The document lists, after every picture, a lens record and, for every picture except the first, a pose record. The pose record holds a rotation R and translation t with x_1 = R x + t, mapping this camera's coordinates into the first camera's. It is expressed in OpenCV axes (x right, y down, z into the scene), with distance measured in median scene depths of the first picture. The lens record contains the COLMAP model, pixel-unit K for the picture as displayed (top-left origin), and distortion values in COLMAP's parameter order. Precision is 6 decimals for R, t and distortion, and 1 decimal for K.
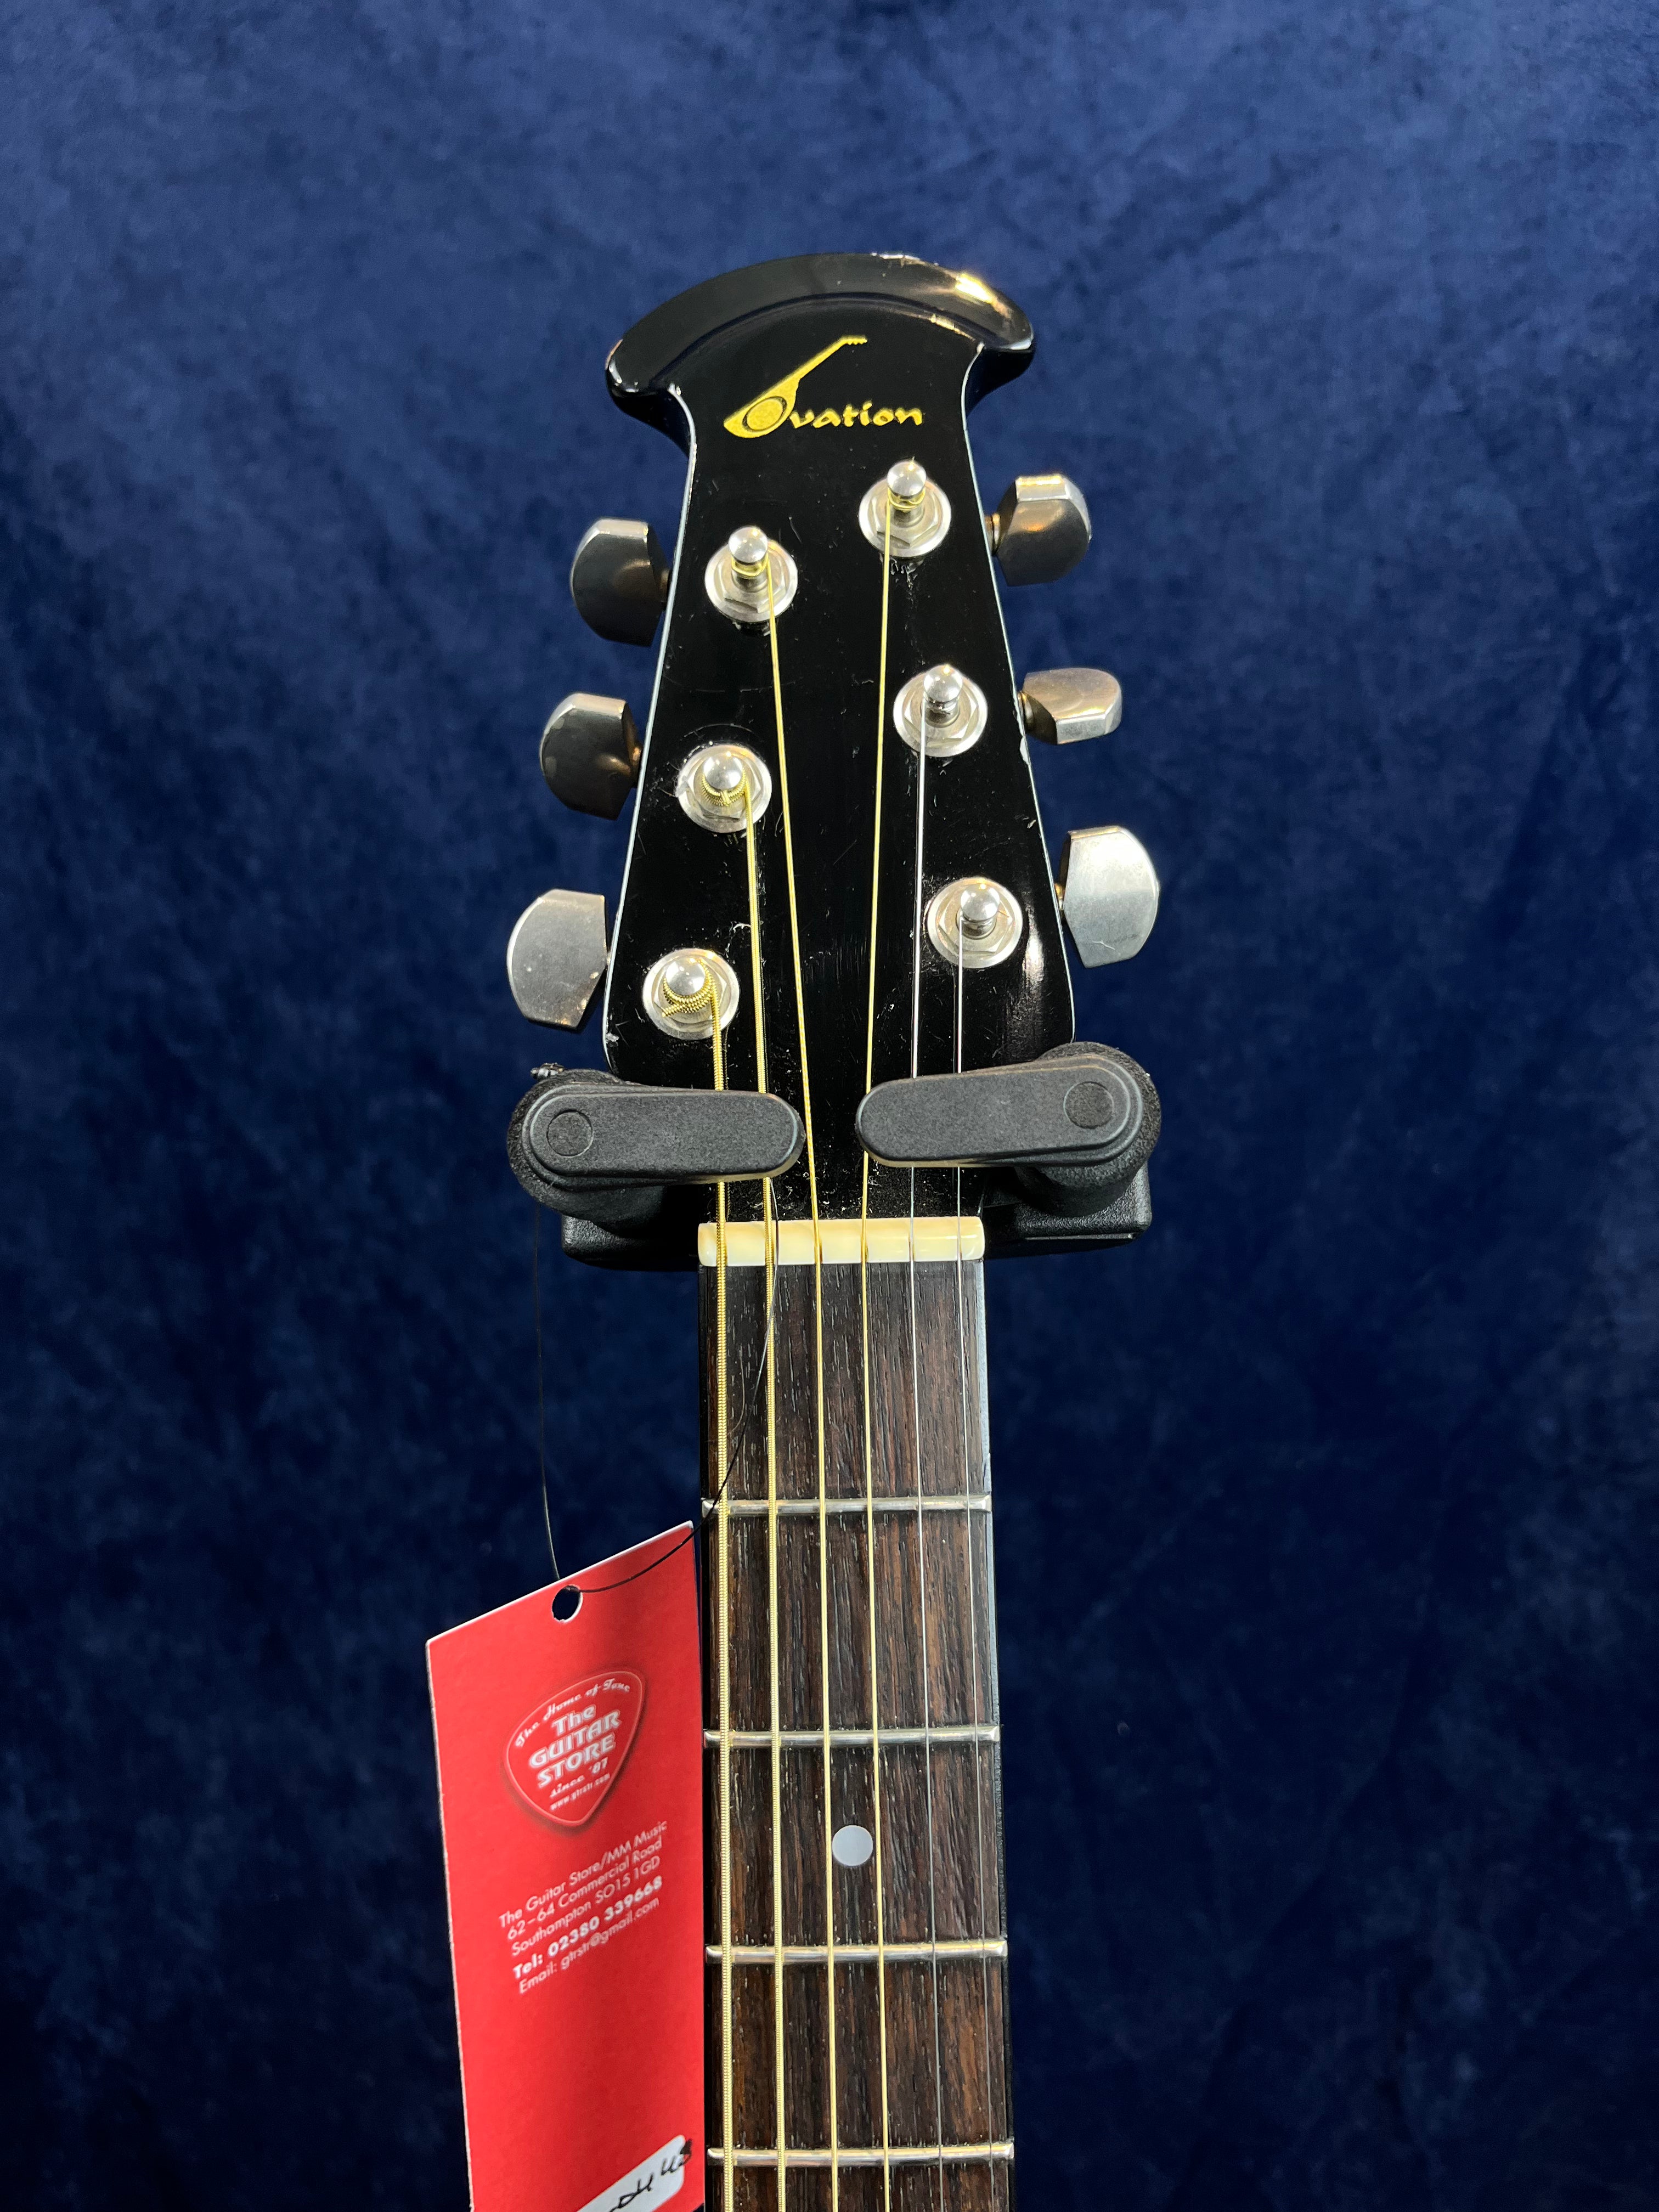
lens RADIAL K [[1711.1, 0, 853.5], [0, 1711.1, 1100.4], [0, 0, 1]] dist [0.053408, -0.088790]
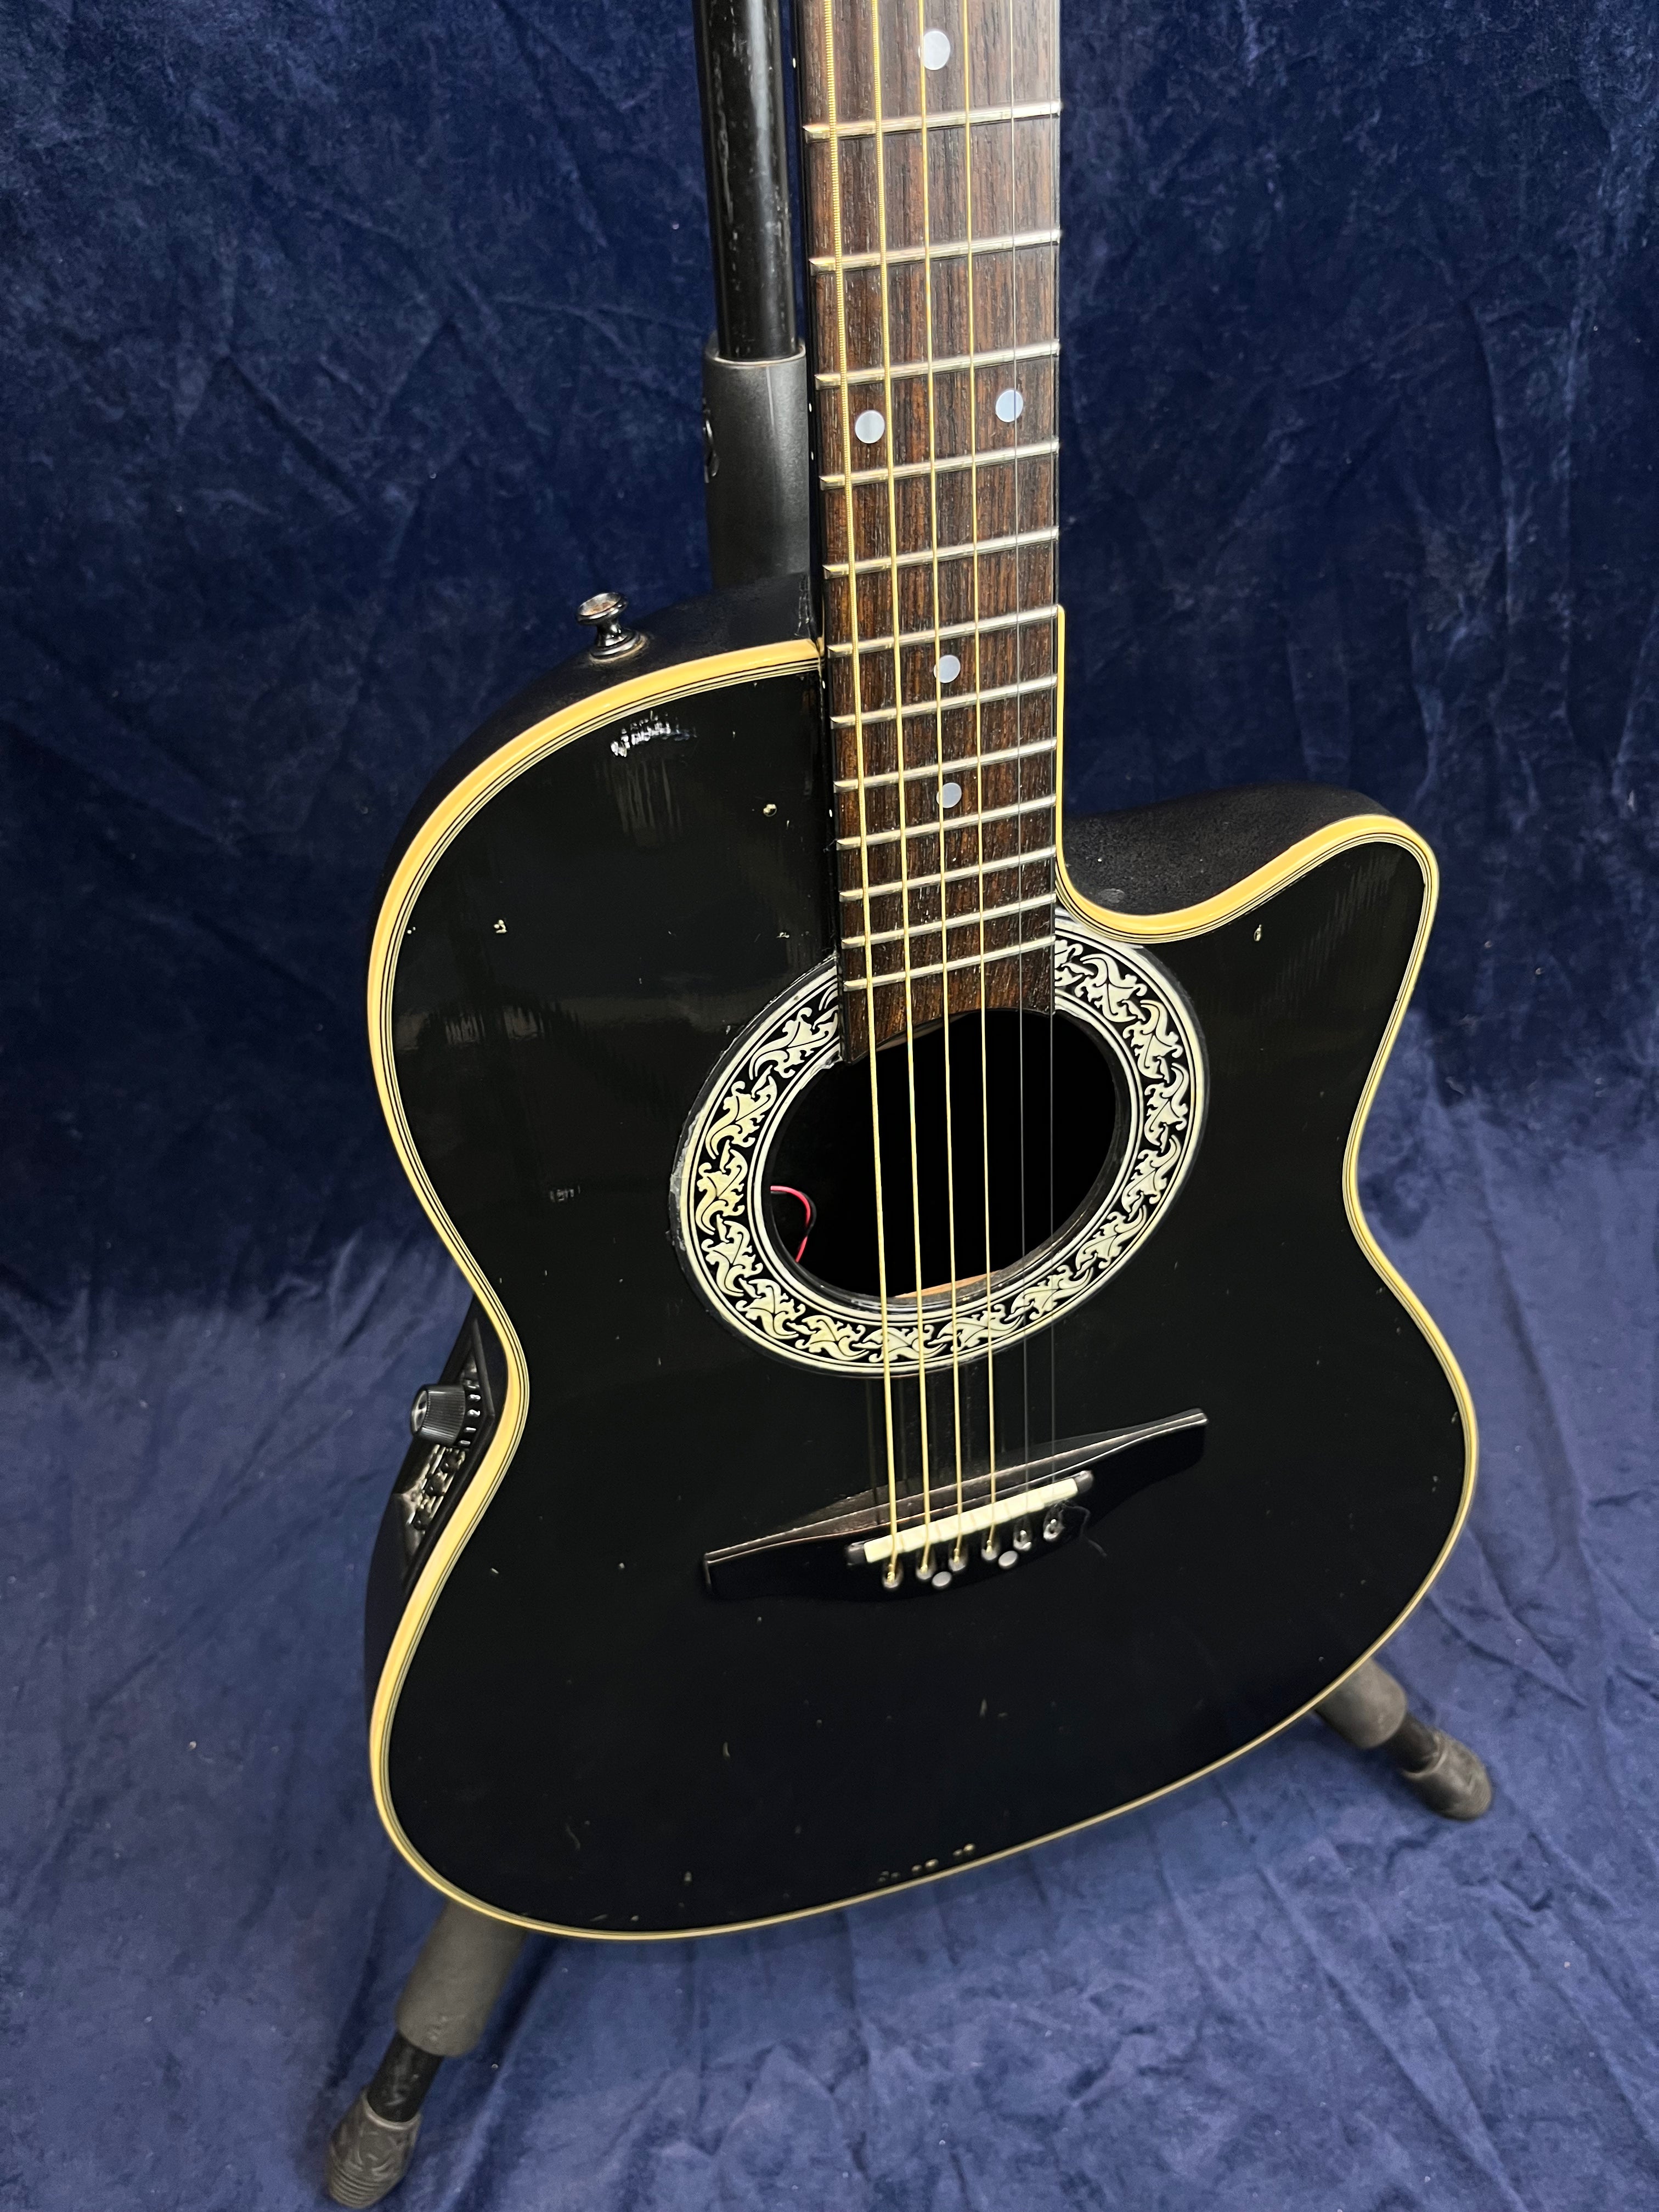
lens RADIAL K [[1711.1, 0, 855.1], [0, 1711.1, 1117.4], [0, 0, 1]] dist [0.053408, -0.088790]
pose [[0.944613, -0.220683, 0.242911, -0.190281], [0.044208, 0.818976, 0.572123, 0.379580], [-0.325196, -0.529696, 0.783371, -0.119376]]
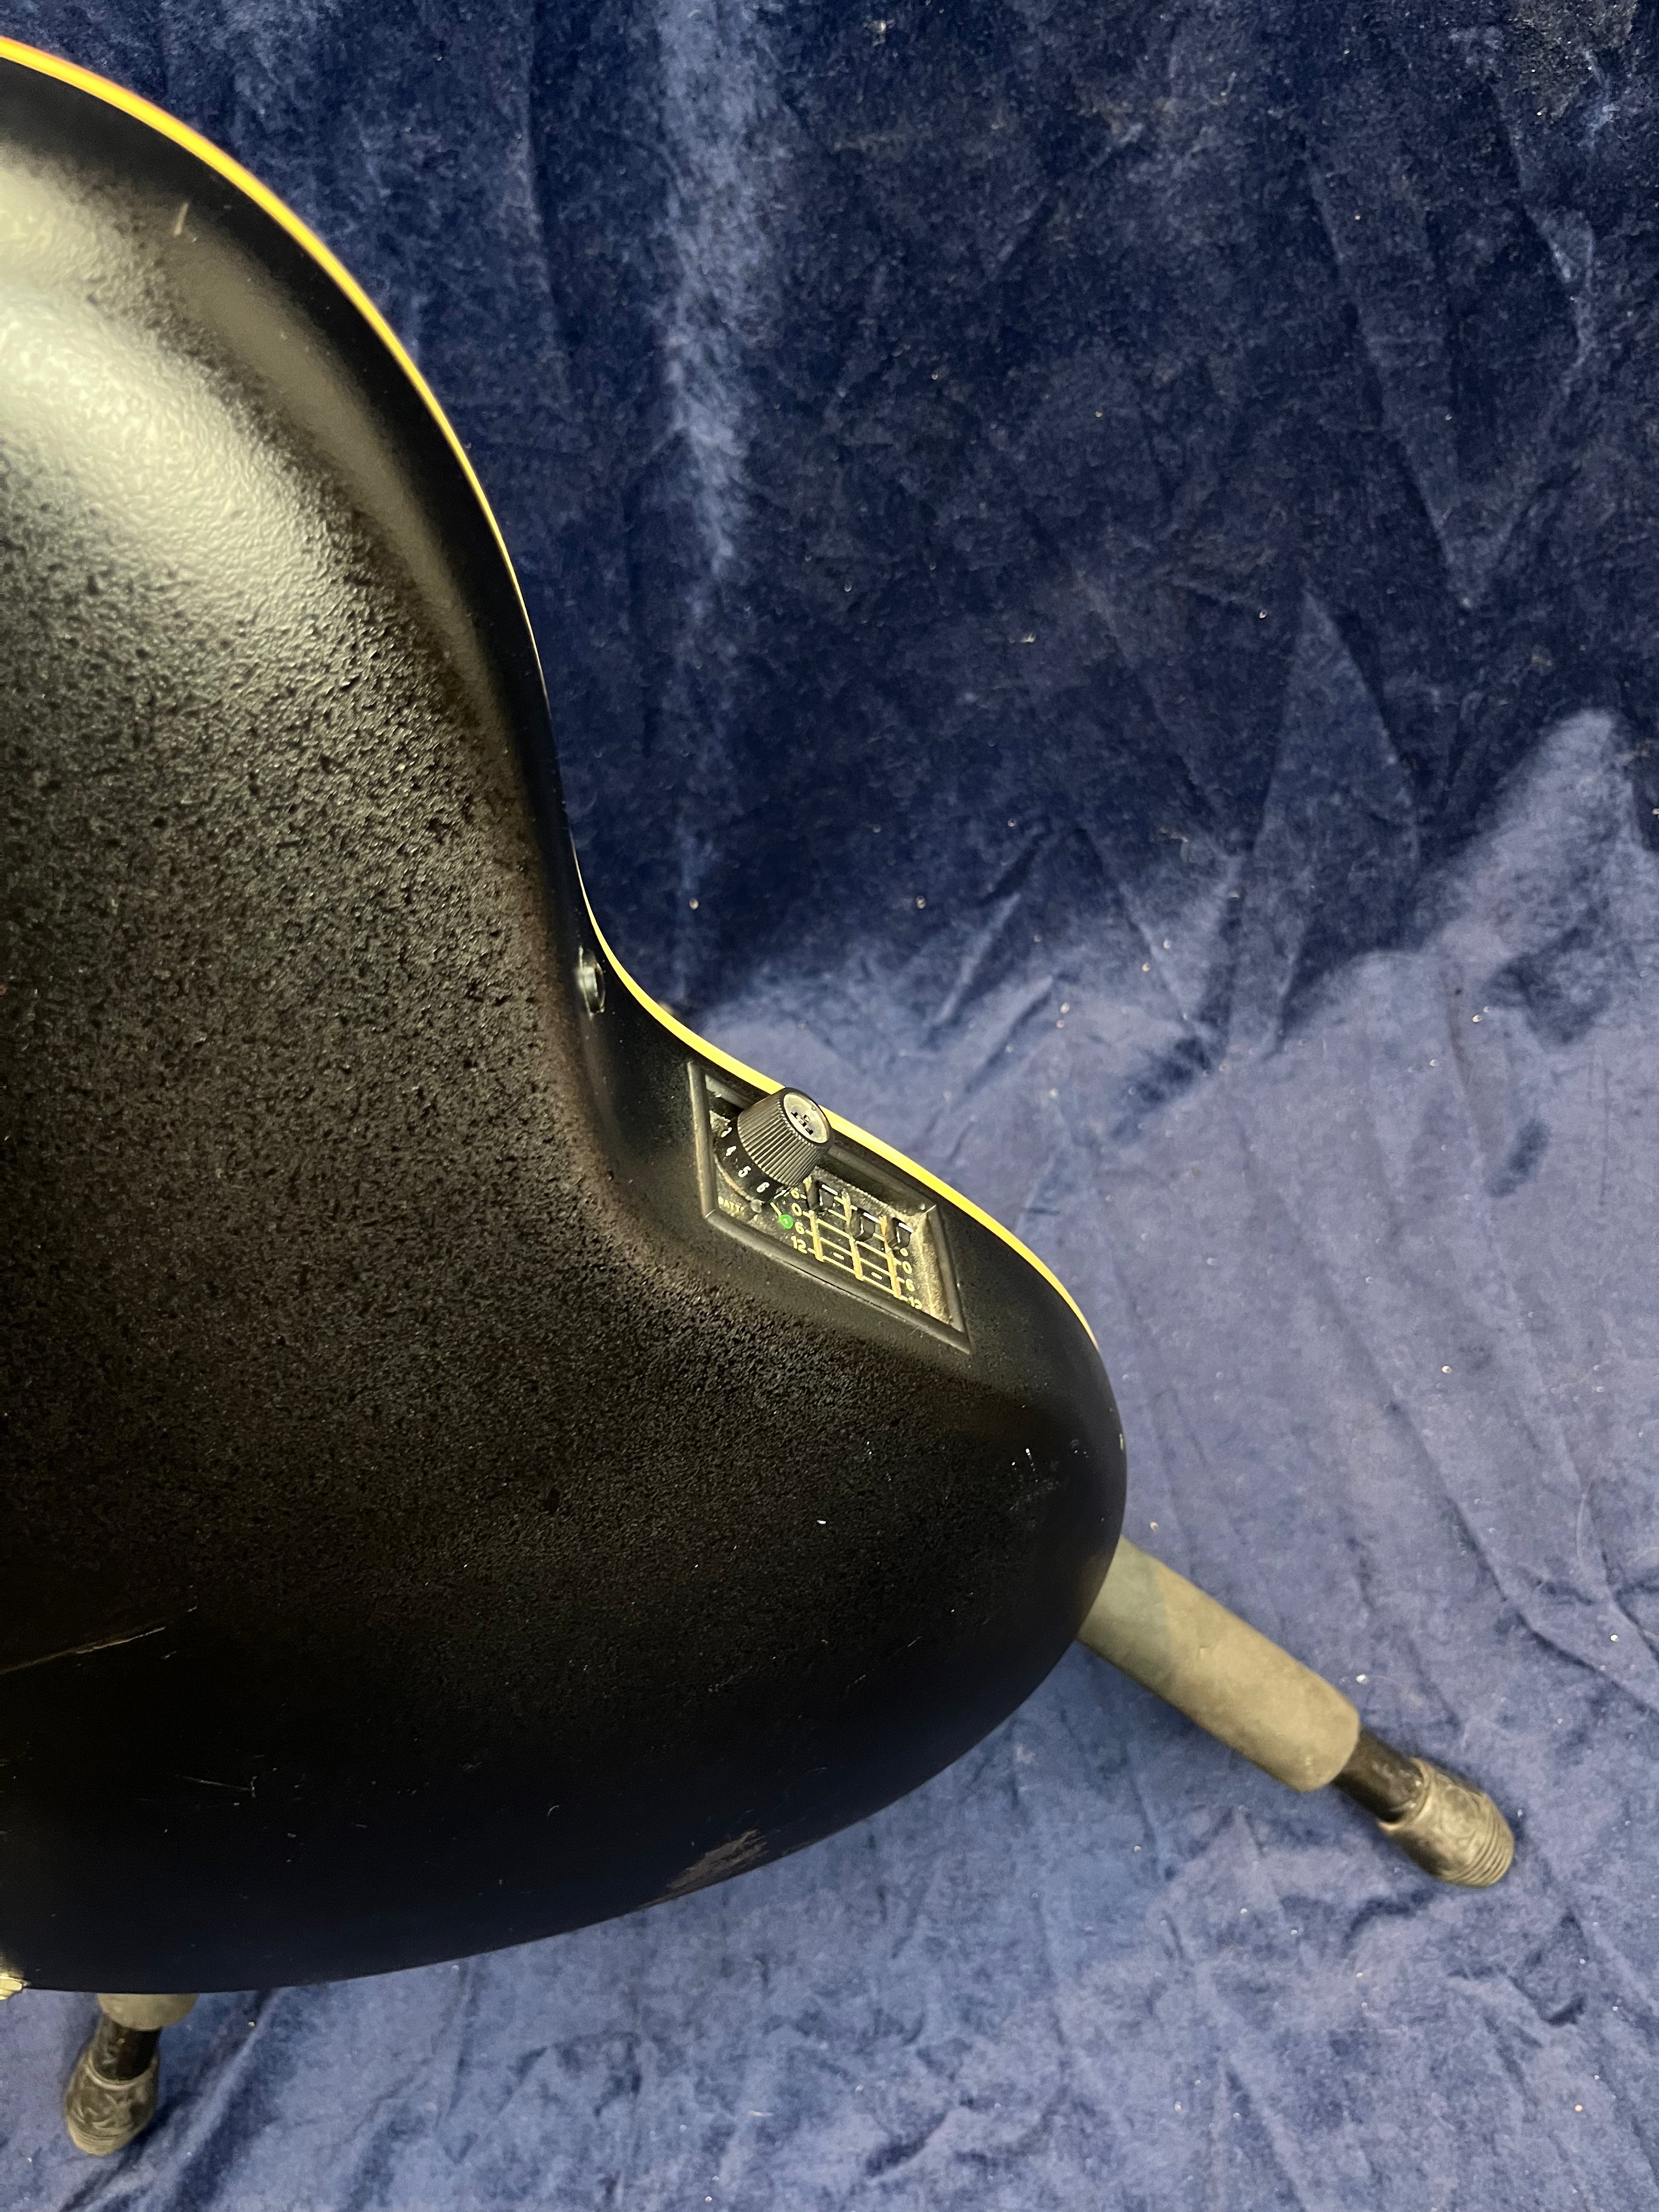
lens RADIAL K [[1711.1, 0, 870.2], [0, 1711.1, 1120.2], [0, 0, 1]] dist [0.053408, -0.088790]
pose [[0.960761, -0.258846, -0.099687, 0.291484], [0.258934, 0.708091, 0.656932, 0.567819], [-0.099457, -0.656967, 0.747330, 0.060328]]
